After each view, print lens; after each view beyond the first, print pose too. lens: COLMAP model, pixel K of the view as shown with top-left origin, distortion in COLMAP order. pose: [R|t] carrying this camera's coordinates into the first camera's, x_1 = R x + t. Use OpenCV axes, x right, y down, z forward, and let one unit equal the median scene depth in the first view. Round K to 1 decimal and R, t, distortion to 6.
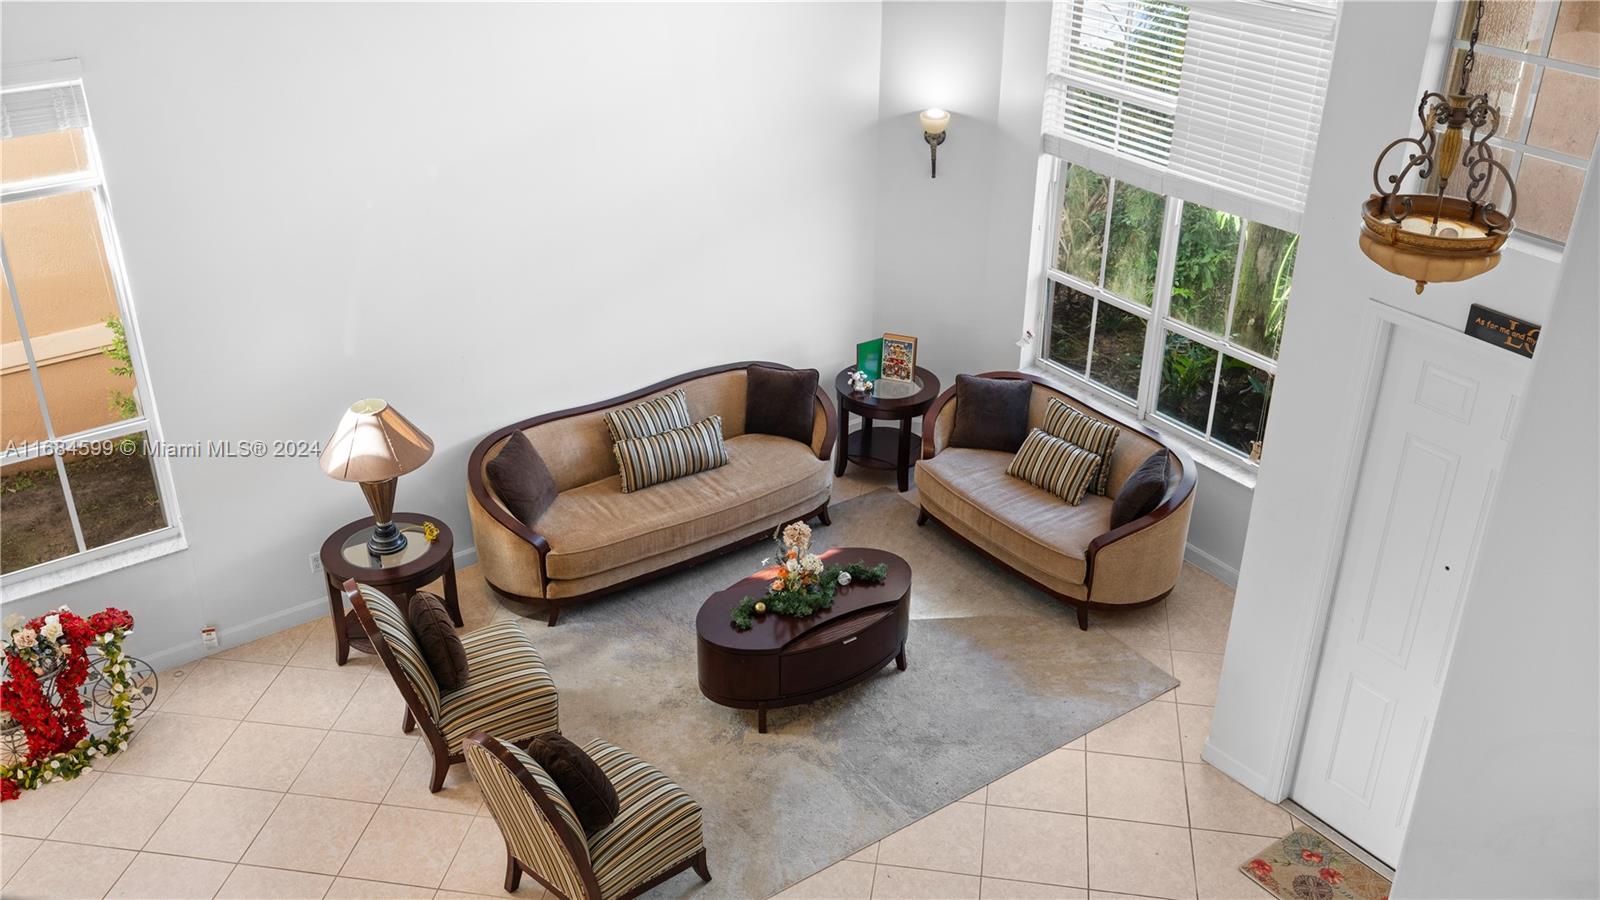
lens RADIAL K [[1432.4, 0, 795.4], [0, 1432.4, 448.2], [0, 0, 1]] dist [-0.009290, 0.011138]
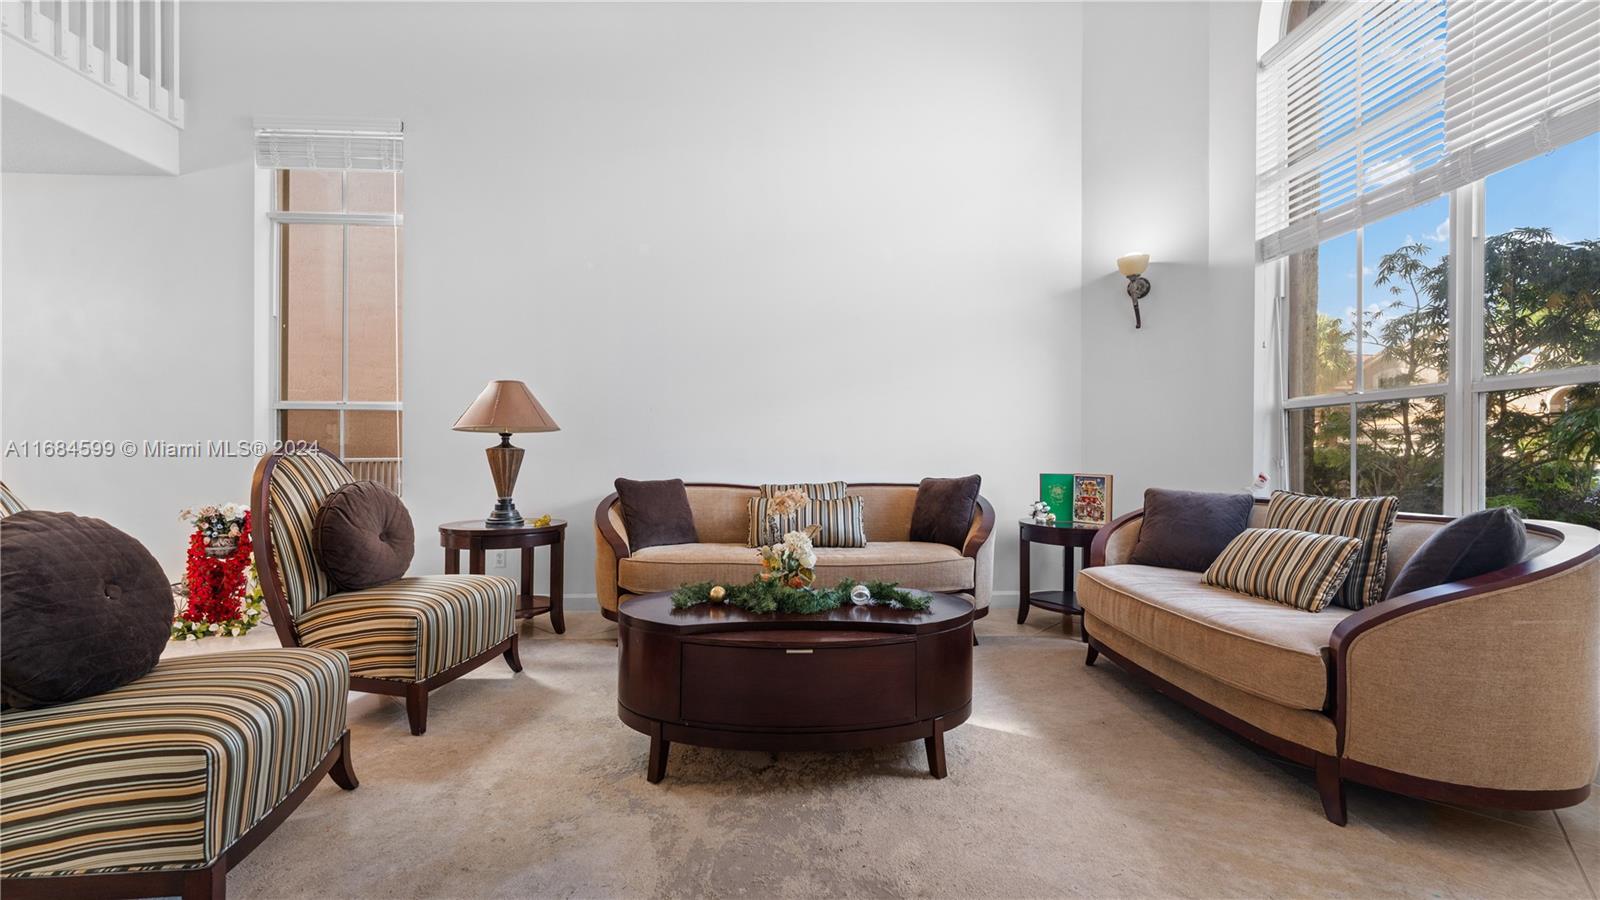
lens RADIAL K [[641.5, 0, 800.8], [0, 641.5, 457.7], [0, 0, 1]] dist [0.000294, -0.002213]
pose [[0.836209, -0.000572, -0.548411, 0.169147], [-0.257950, 0.882065, -0.394238, 0.152579], [0.483959, 0.471128, 0.737443, 0.689549]]
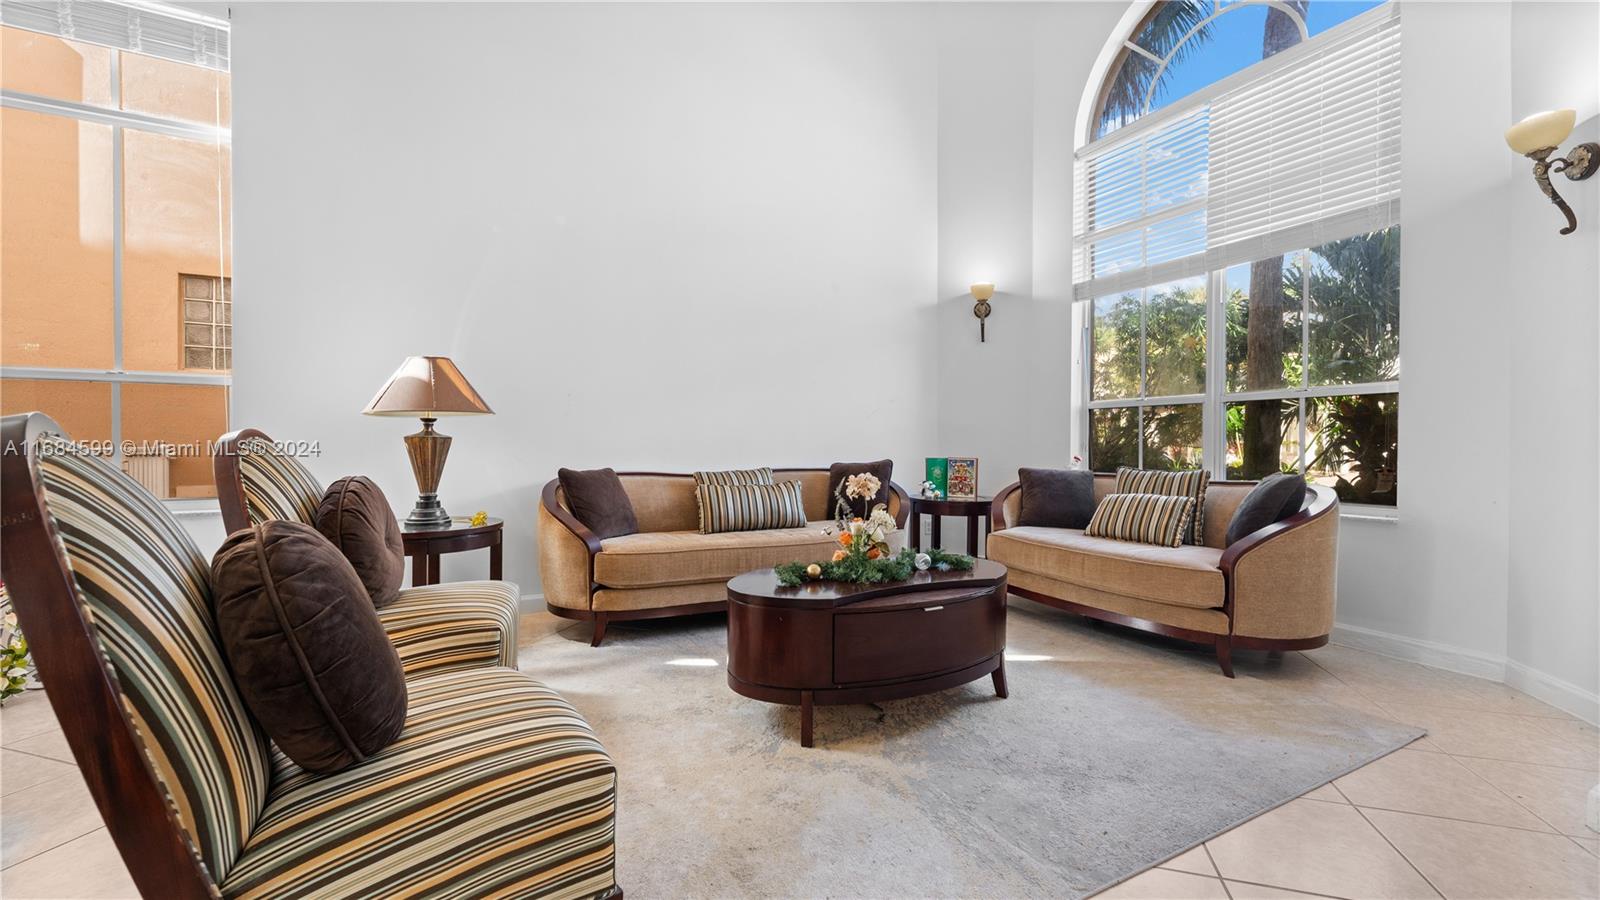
lens RADIAL K [[641.5, 0, 800.4], [0, 641.5, 447.7], [0, 0, 1]] dist [0.000294, -0.002213]
pose [[0.990943, -0.002979, -0.134247, 0.013862], [-0.059827, 0.885247, -0.461257, 0.194531], [0.120216, 0.465111, 0.877052, 0.608076]]
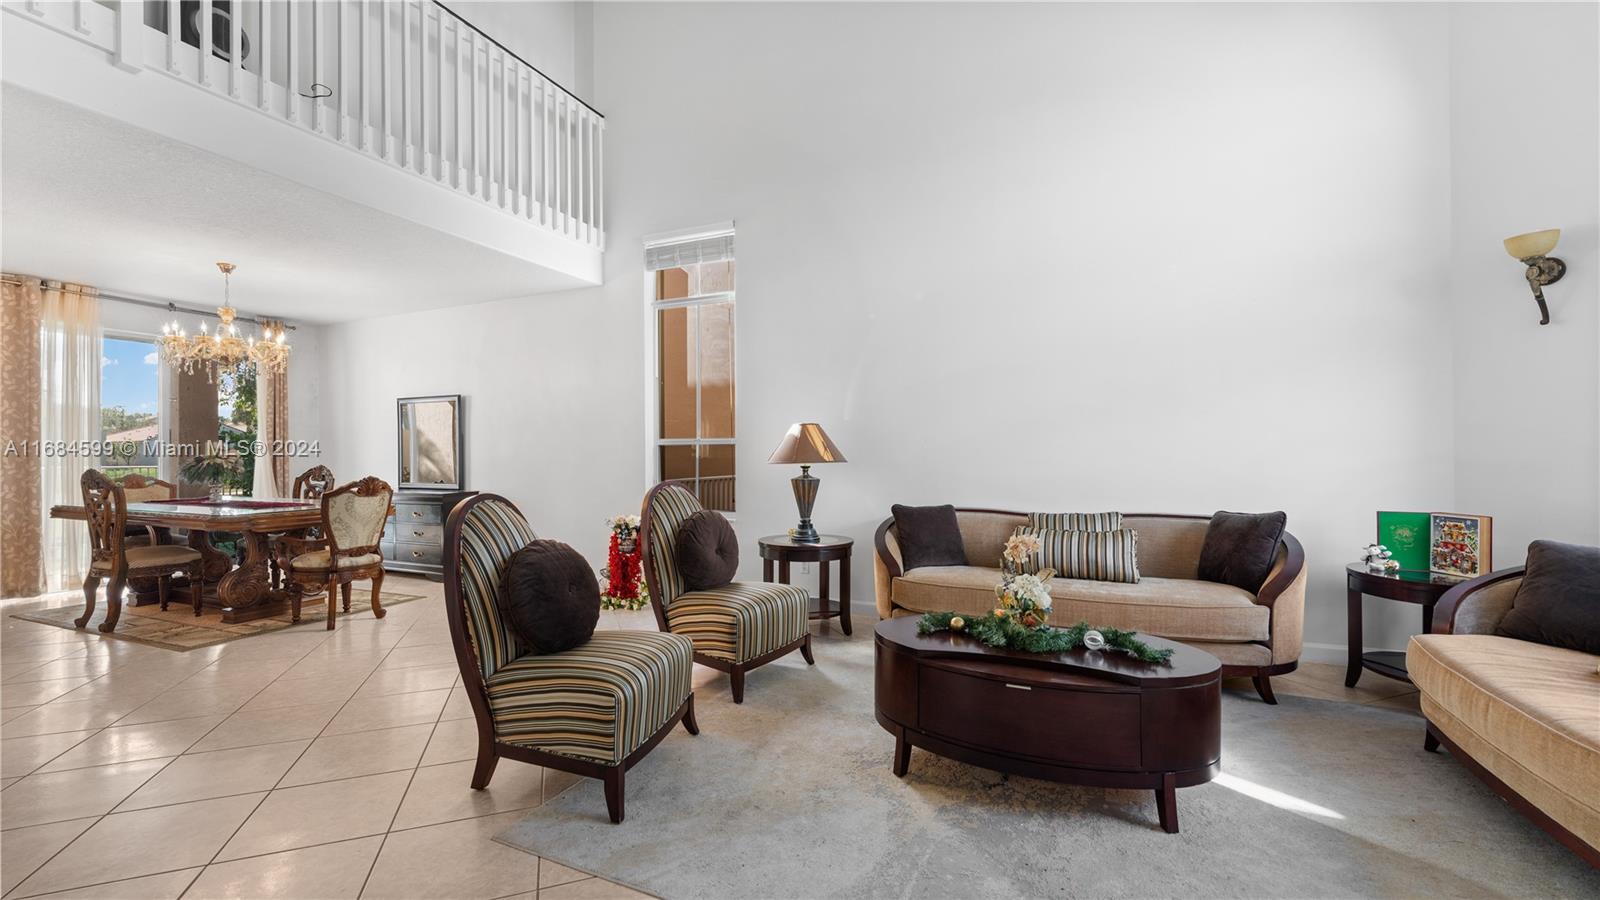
lens RADIAL K [[641.5, 0, 806.0], [0, 641.5, 455.9], [0, 0, 1]] dist [0.000294, -0.002213]
pose [[0.498739, -0.007865, -0.866717, 0.228241], [-0.402439, 0.883536, -0.239596, 0.136558], [0.767660, 0.468297, 0.437489, 0.667991]]
